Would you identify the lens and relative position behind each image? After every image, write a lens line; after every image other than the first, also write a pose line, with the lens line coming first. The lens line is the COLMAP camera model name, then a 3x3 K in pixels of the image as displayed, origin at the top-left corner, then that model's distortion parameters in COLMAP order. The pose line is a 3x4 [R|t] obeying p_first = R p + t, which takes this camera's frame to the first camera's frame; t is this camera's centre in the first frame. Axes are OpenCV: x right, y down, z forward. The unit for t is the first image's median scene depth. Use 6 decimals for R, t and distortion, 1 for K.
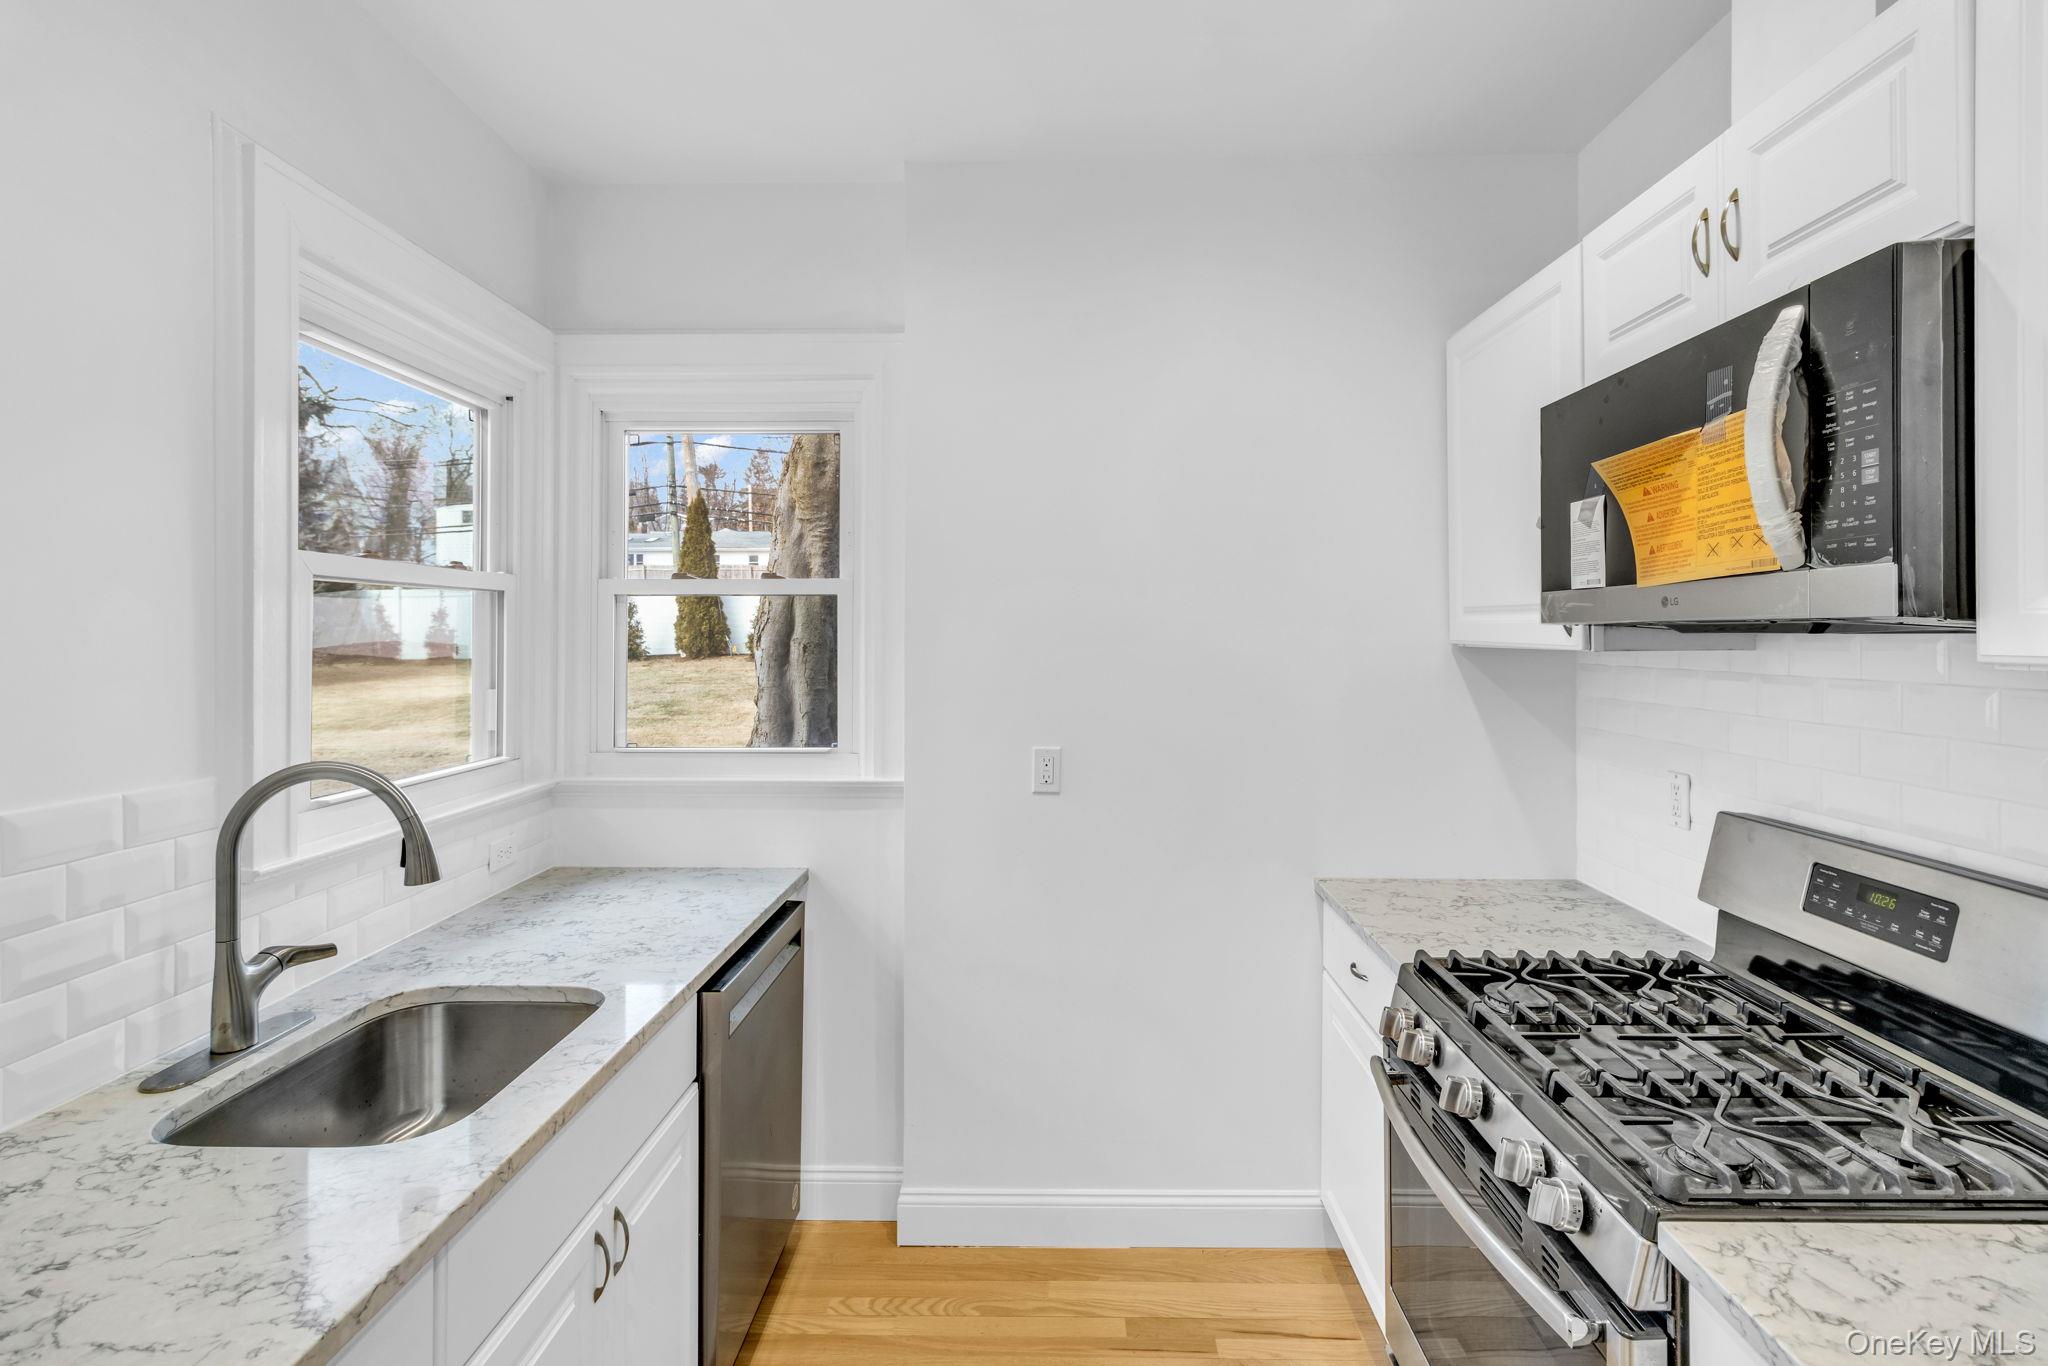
lens RADIAL K [[958.0, 0, 1041.6], [0, 958.0, 631.9], [0, 0, 1]] dist [-0.000677, -0.001323]
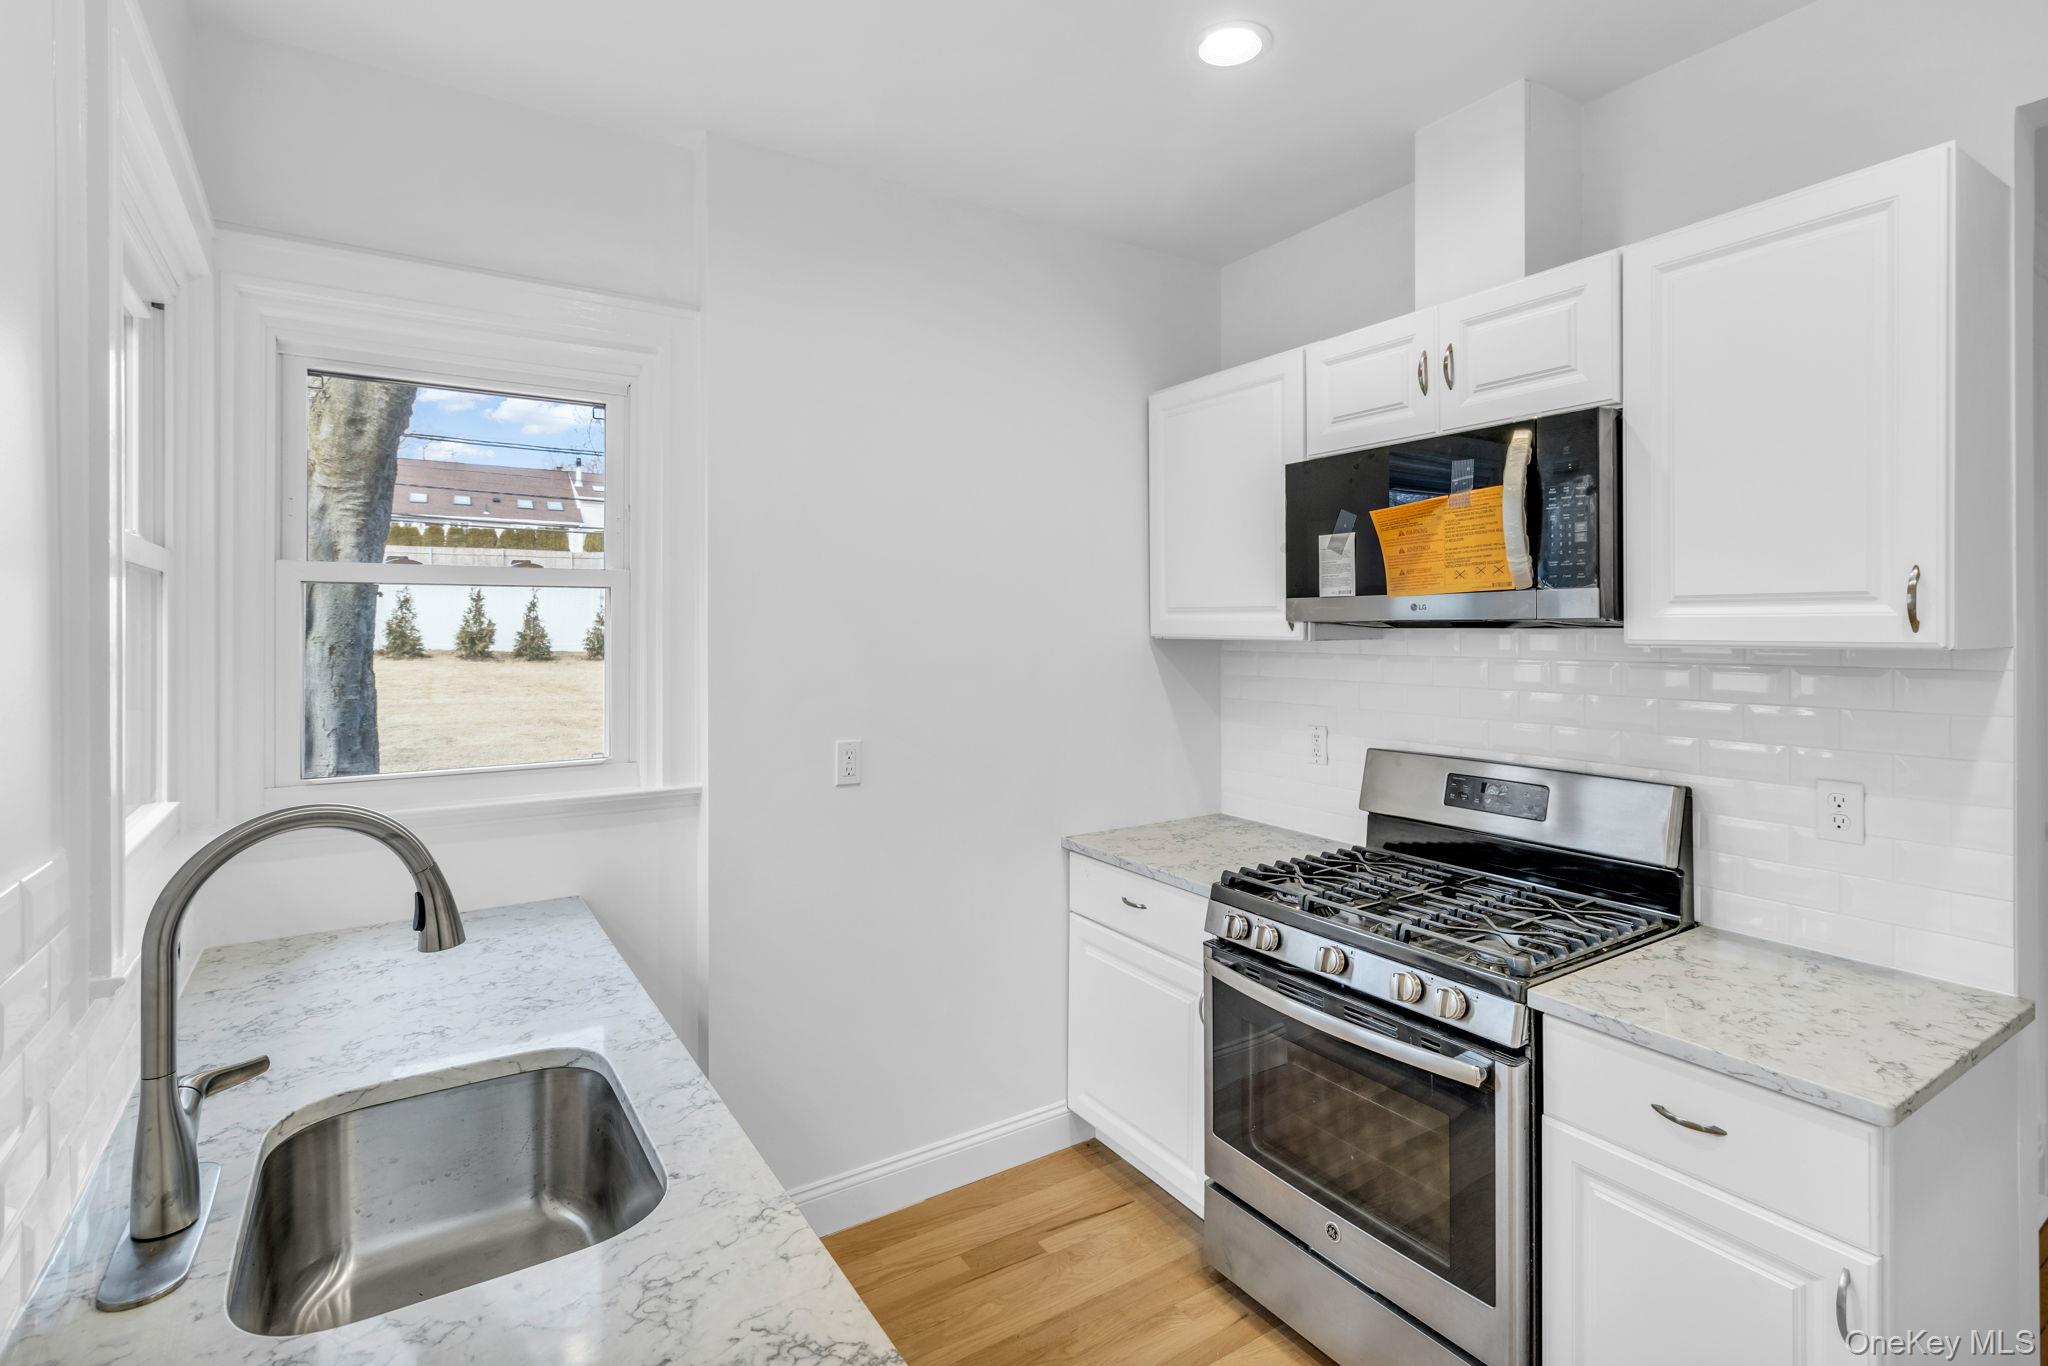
lens RADIAL K [[958.0, 0, 994.9], [0, 958.0, 624.8], [0, 0, 1]] dist [-0.000677, -0.001323]
pose [[0.839440, -0.000247, 0.543452, -0.599068], [0.001441, 0.999997, -0.001772, -0.001631], [-0.543450, 0.002271, 0.839439, 0.073948]]
